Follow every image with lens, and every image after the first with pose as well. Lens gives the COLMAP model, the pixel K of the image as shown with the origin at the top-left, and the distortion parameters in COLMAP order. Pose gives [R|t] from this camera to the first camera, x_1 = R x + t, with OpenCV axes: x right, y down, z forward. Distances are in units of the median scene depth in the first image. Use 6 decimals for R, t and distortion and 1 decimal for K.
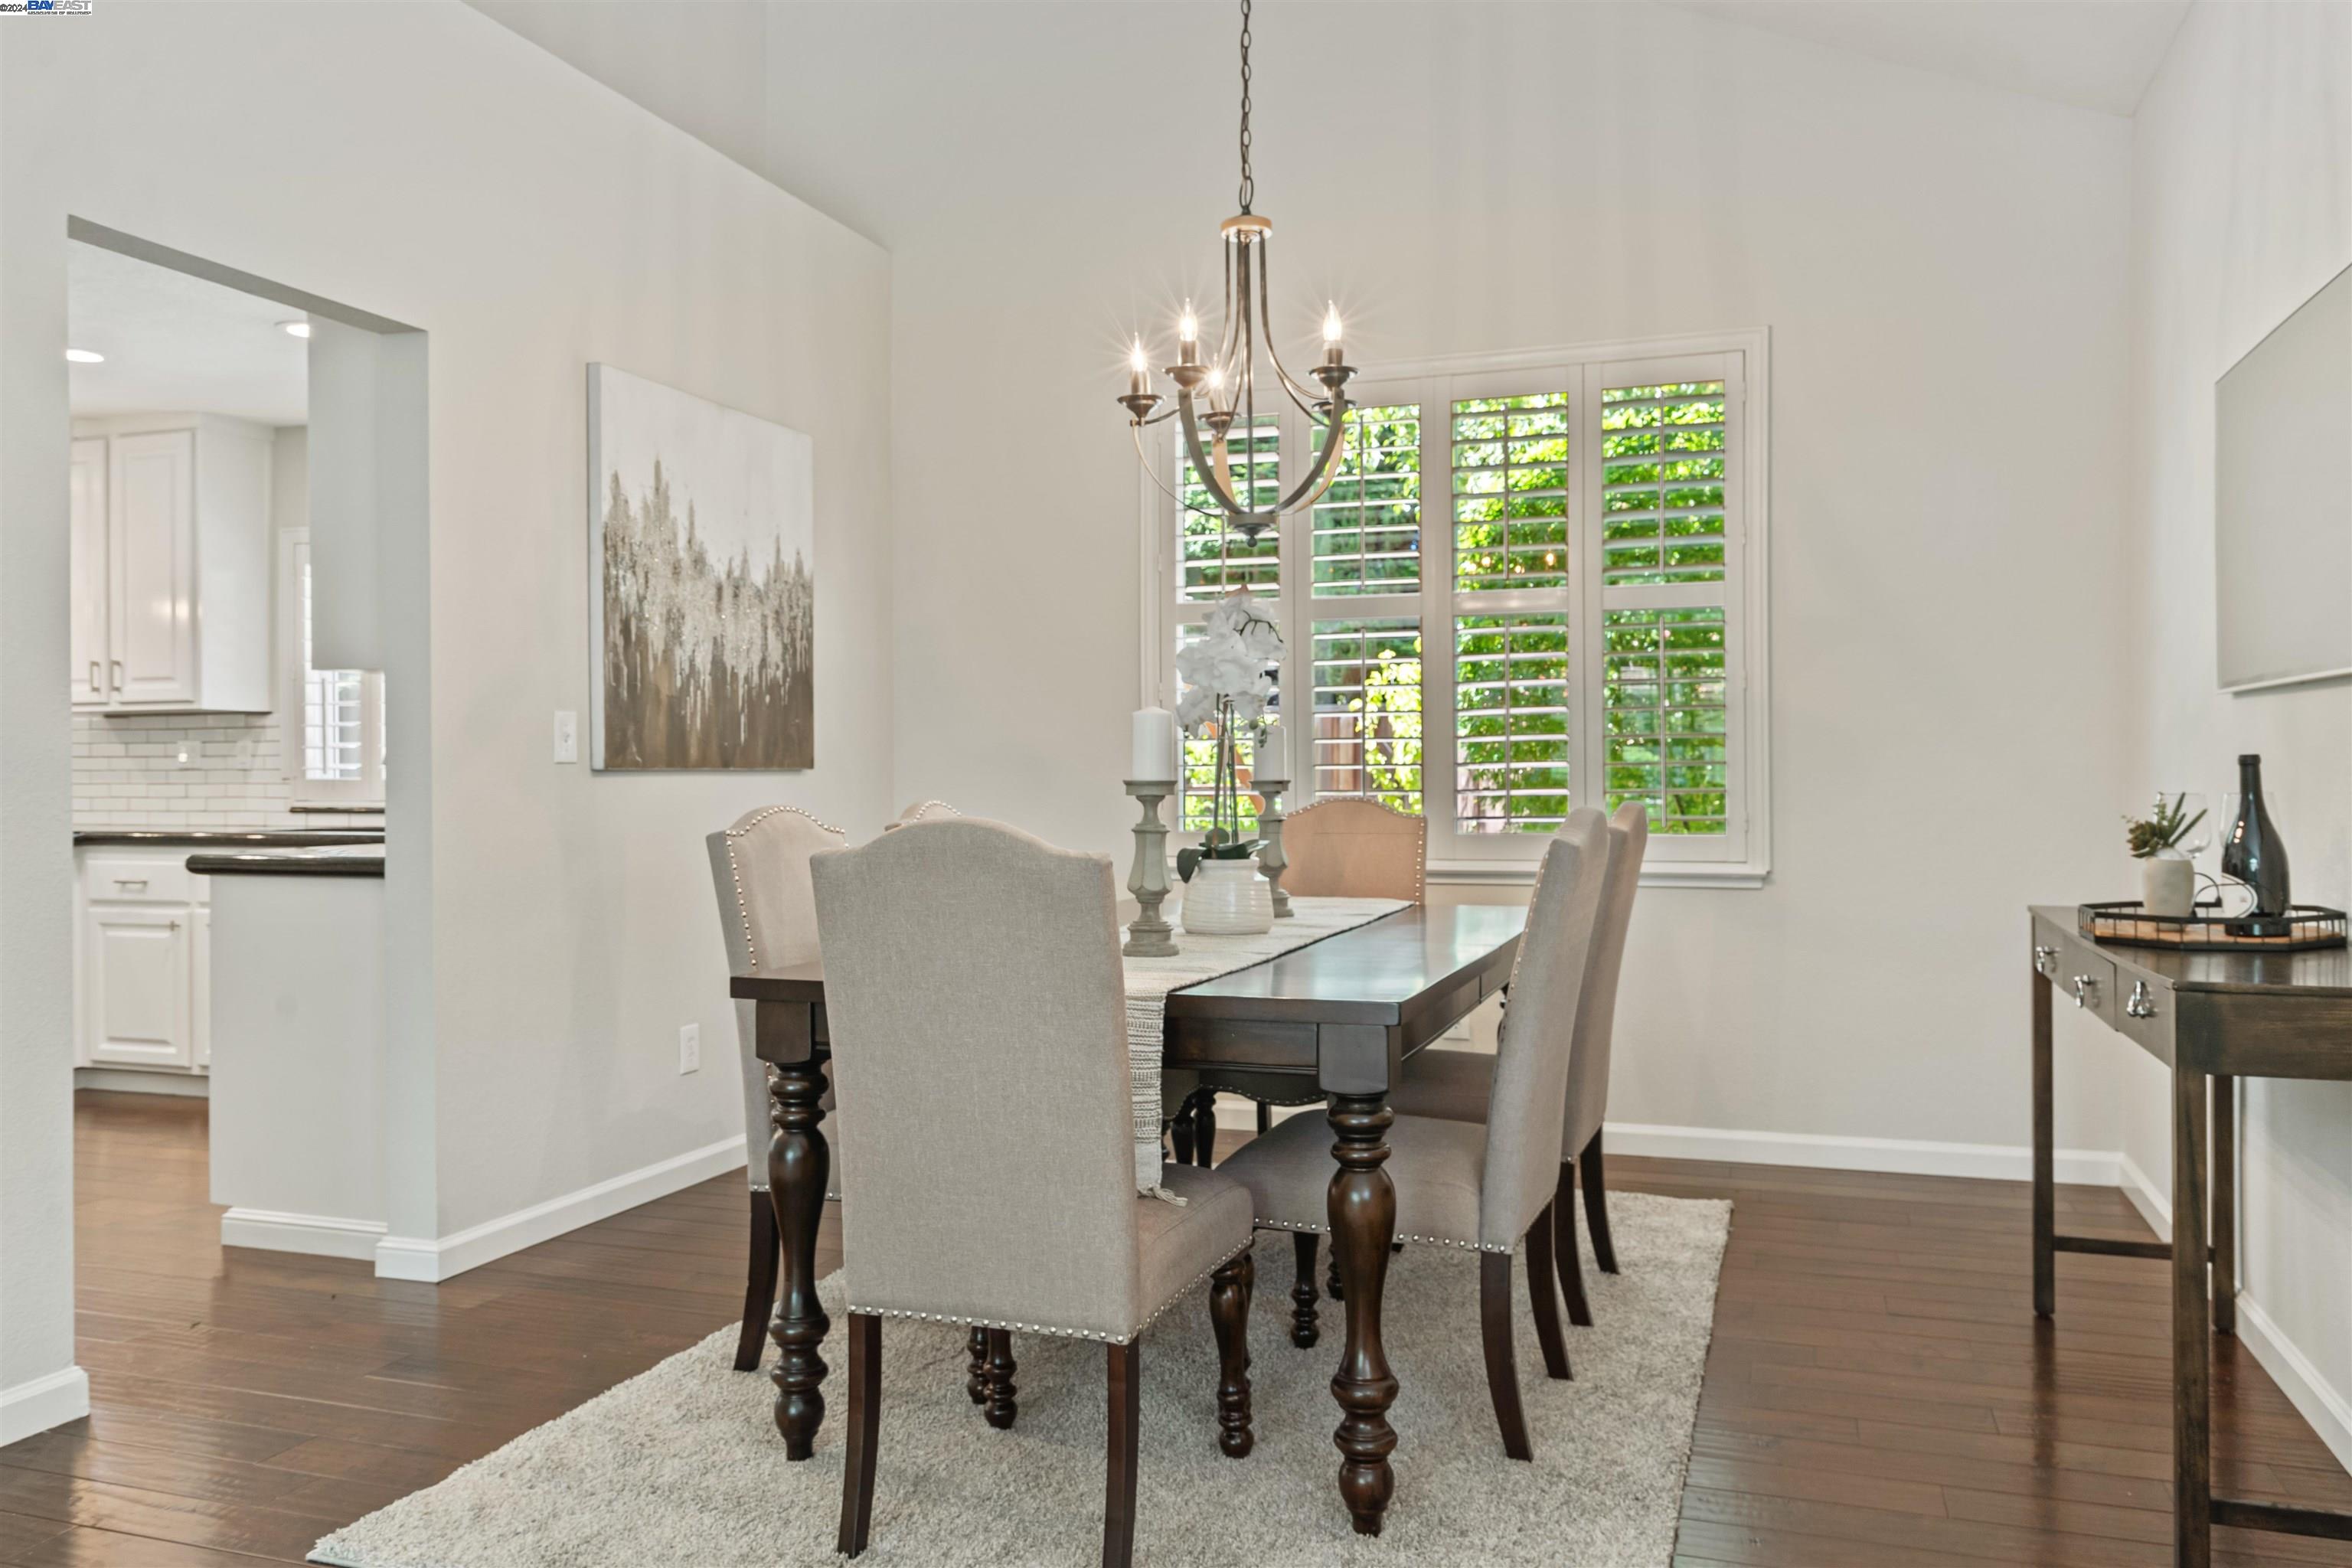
lens RADIAL K [[1774.6, 0, 1176.0], [0, 1774.6, 784.0], [0, 0, 1]] dist [-0.002829, 0.001670]
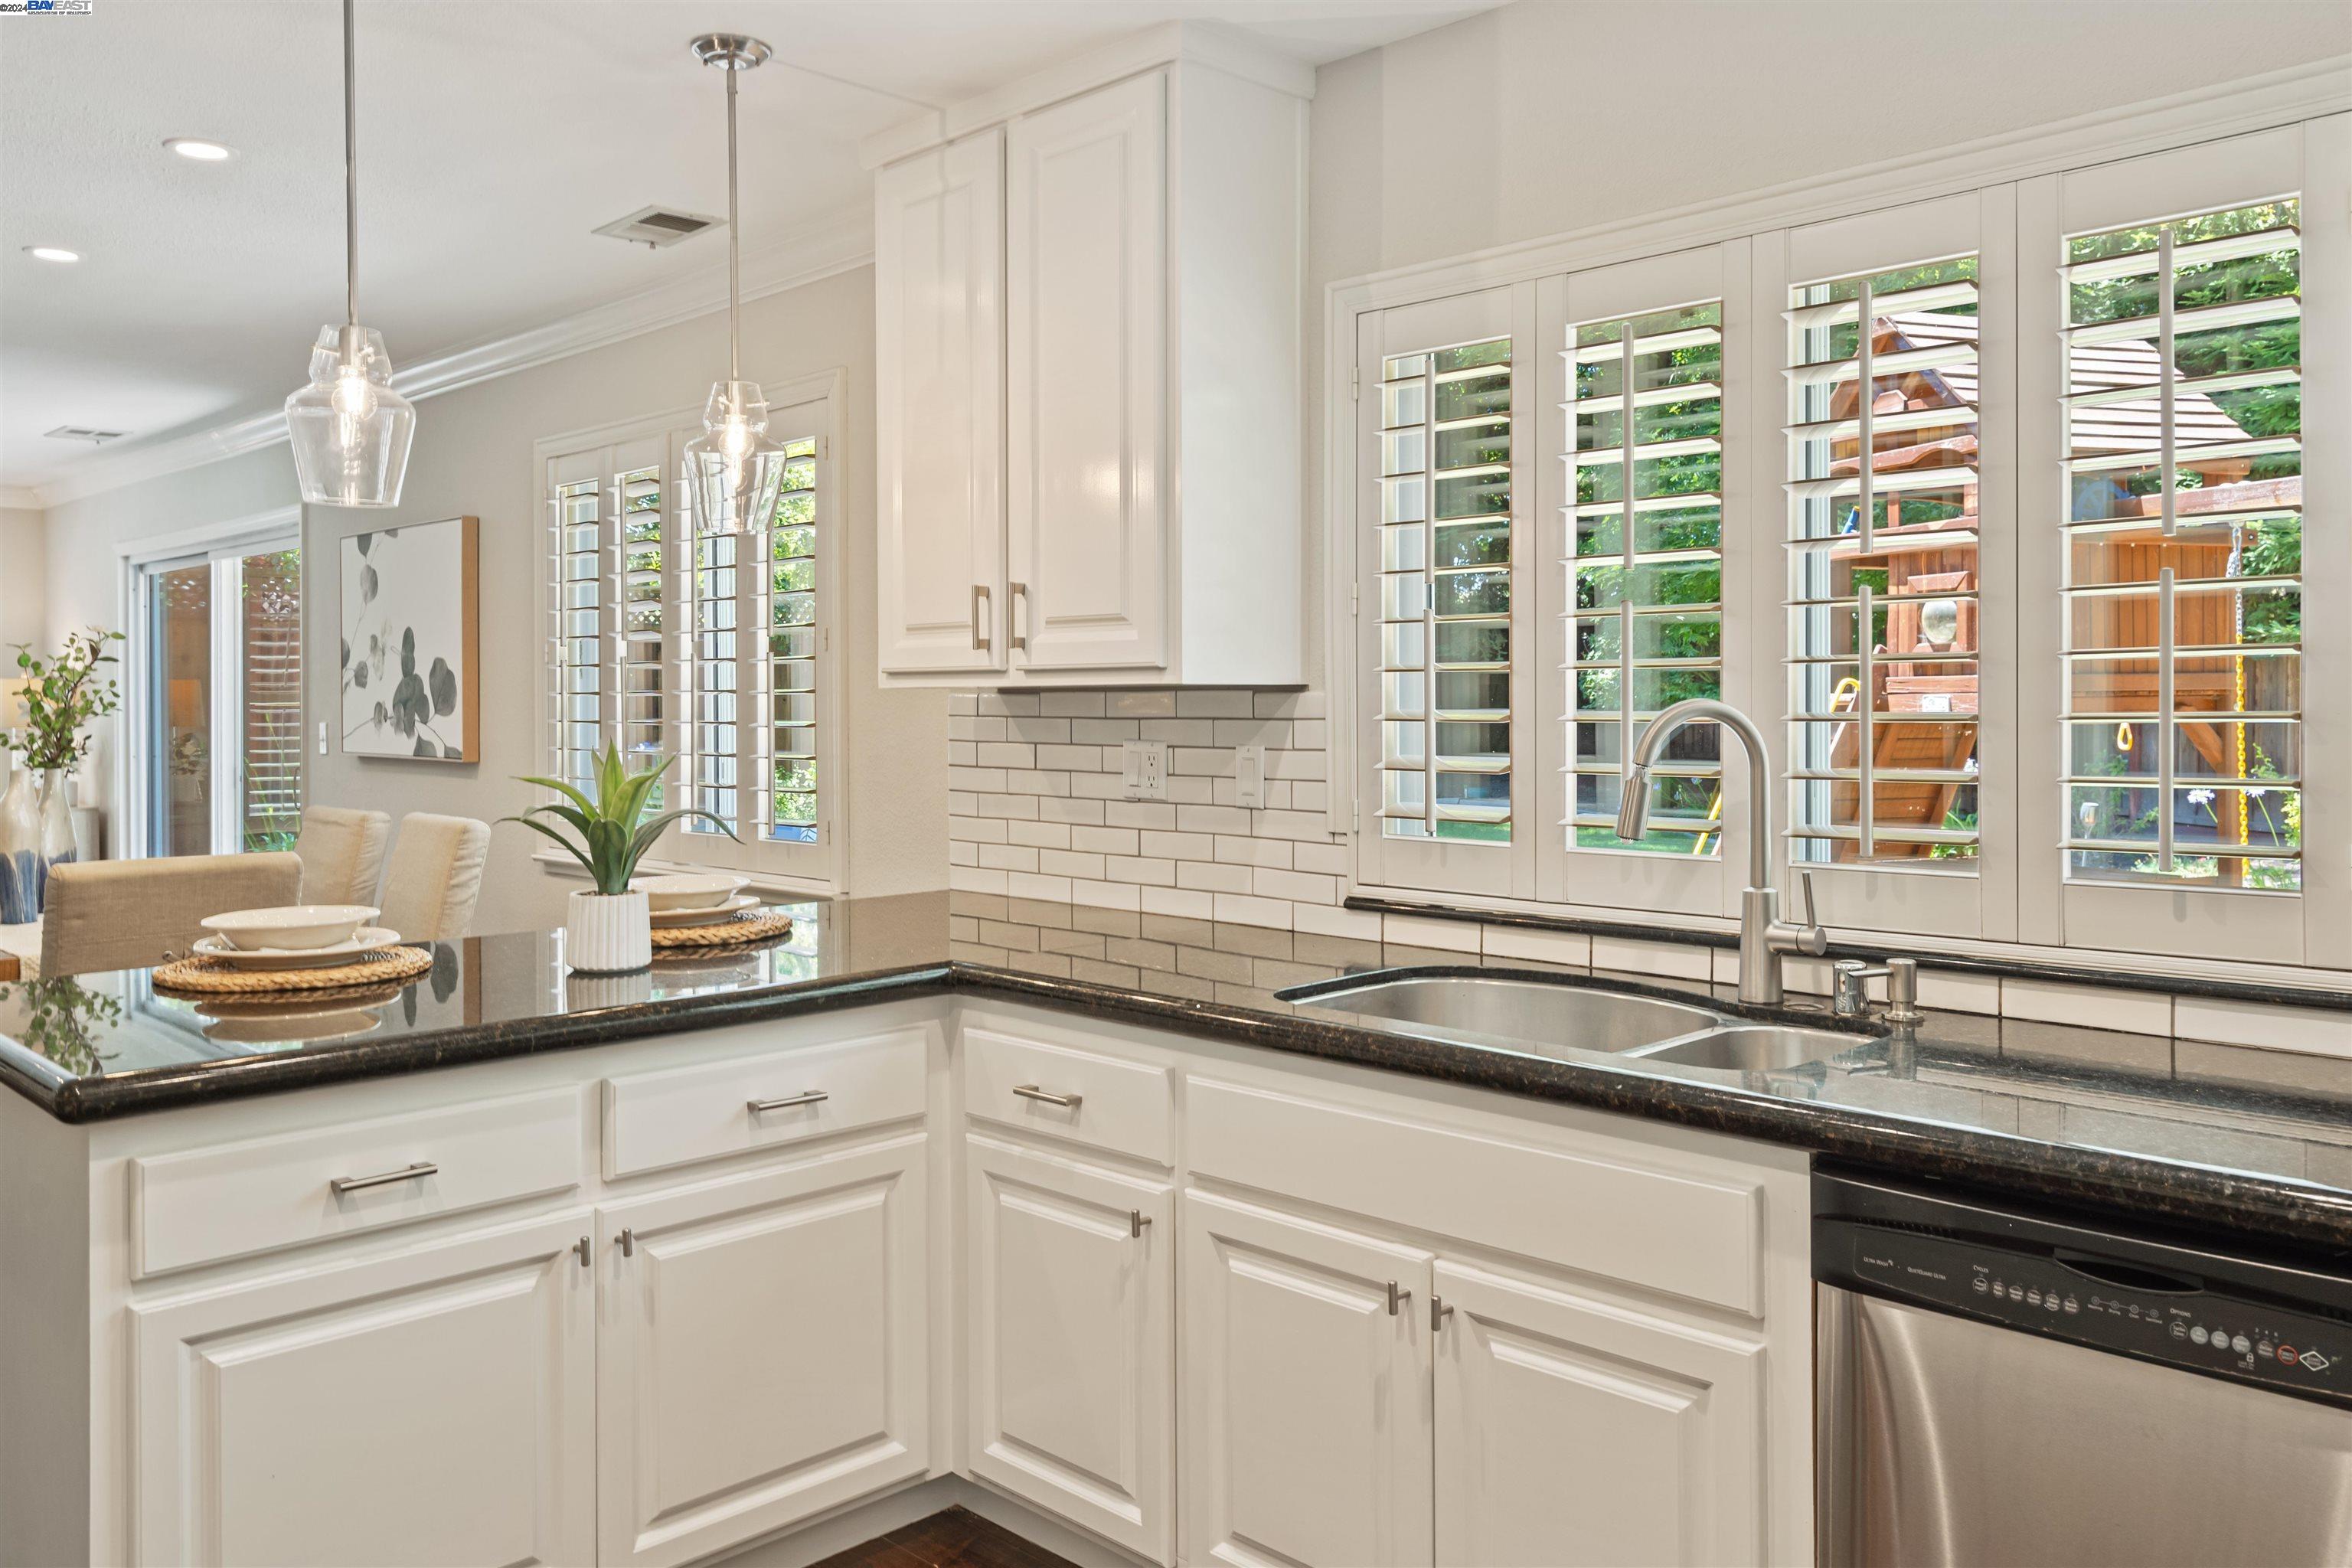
lens RADIAL K [[1774.6, 0, 1176.0], [0, 1774.6, 784.0], [0, 0, 1]] dist [-0.002829, 0.001670]
pose [[0.900547, 0.022776, -0.434162, -0.340466], [-0.005008, 0.999104, 0.042025, -0.034725], [0.434730, -0.035671, 0.899854, 0.569058]]
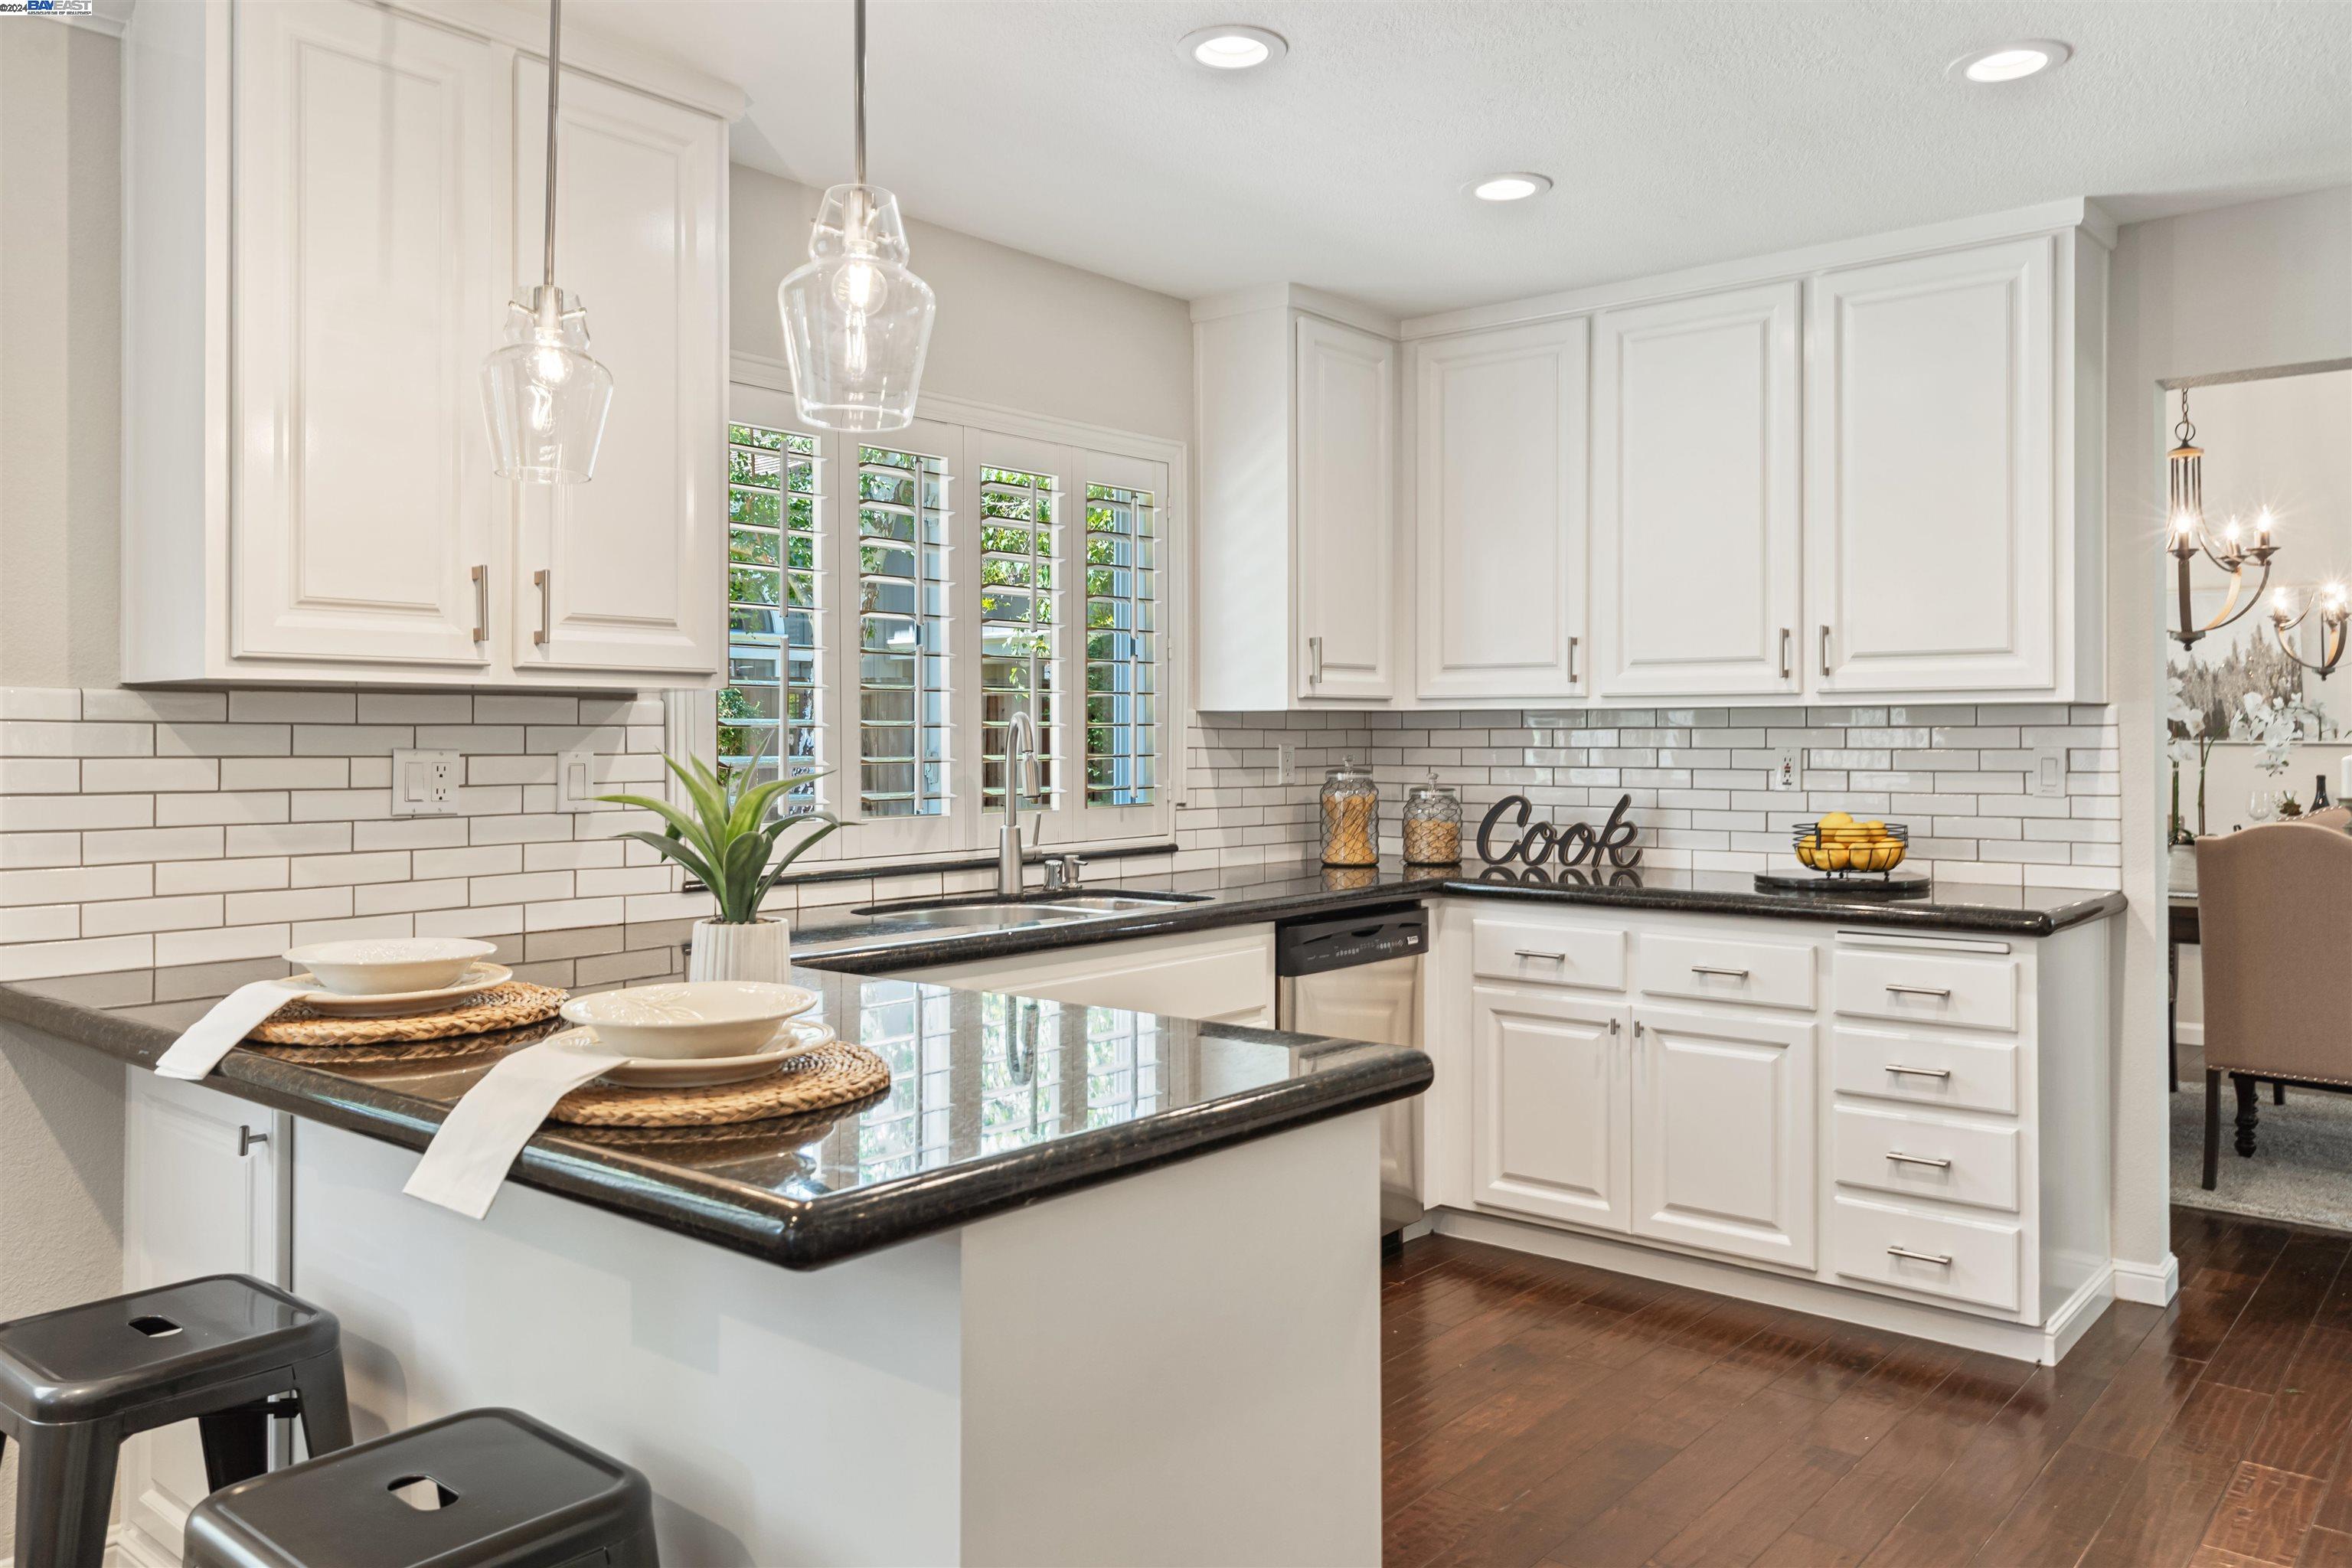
lens RADIAL K [[1696.9, 0, 1173.9], [0, 1696.9, 741.3], [0, 0, 1]] dist [0.005982, 0.002072]
pose [[0.361631, 0.001788, 0.932320, -0.909353], [0.002229, 0.999994, -0.002782, -0.026069], [-0.932319, 0.003084, 0.361625, 0.689306]]
